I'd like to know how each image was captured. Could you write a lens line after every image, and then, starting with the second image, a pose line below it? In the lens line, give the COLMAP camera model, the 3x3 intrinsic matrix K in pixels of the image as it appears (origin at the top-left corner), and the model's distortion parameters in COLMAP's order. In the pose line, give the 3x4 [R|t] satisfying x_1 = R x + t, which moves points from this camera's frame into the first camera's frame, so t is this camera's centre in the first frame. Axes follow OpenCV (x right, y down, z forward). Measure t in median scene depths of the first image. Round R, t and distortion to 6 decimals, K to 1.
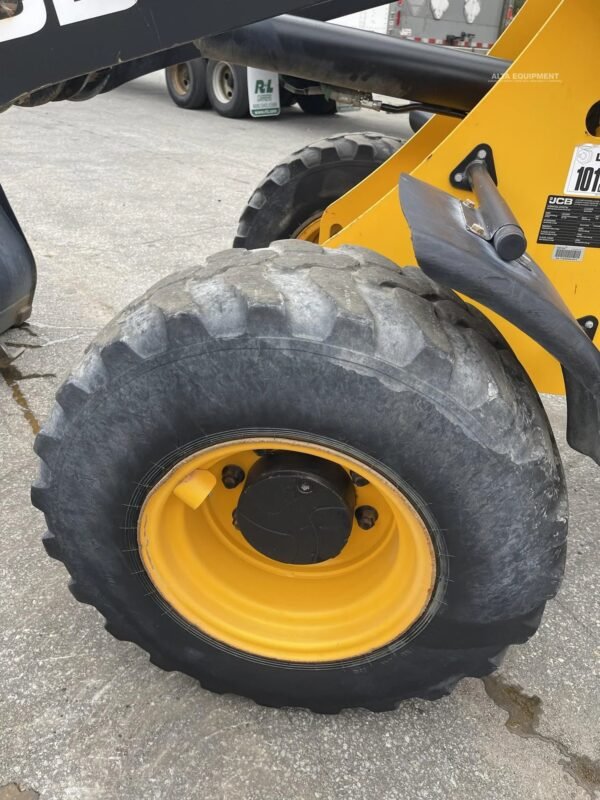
lens RADIAL K [[605.2, 0, 310.7], [0, 605.2, 400.8], [0, 0, 1]] dist [0.072820, -0.094583]
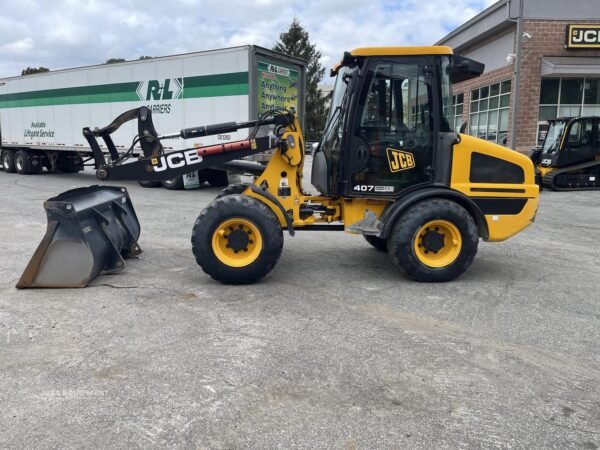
lens RADIAL K [[453.9, 0, 300.0], [0, 453.9, 225.0], [0, 0, 1]] dist [0.072820, -0.094583]
pose [[0.976431, -0.078277, 0.201133, -0.285078], [0.143706, 0.931094, -0.335279, 1.469829], [-0.161030, 0.356281, 0.920399, -2.854029]]
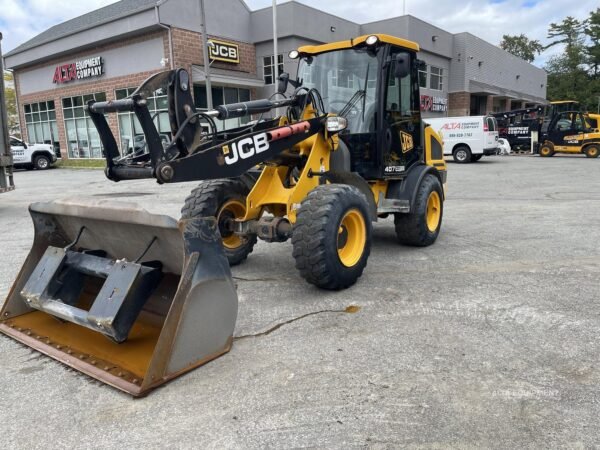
lens RADIAL K [[453.9, 0, 300.0], [0, 453.9, 225.0], [0, 0, 1]] dist [0.072820, -0.094583]
pose [[0.454643, -0.208578, 0.865907, -3.106347], [0.493770, 0.868146, -0.050135, 0.130598], [-0.741277, 0.450352, 0.497687, -0.581261]]
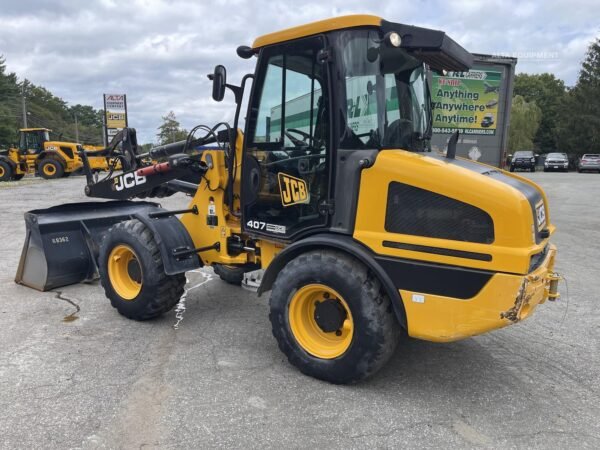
lens RADIAL K [[453.9, 0, 300.0], [0, 453.9, 225.0], [0, 0, 1]] dist [0.072820, -0.094583]
pose [[0.901749, 0.022411, -0.431679, 2.689035], [-0.191305, 0.916219, -0.352058, 0.883944], [0.387623, 0.400051, 0.830487, -1.703866]]
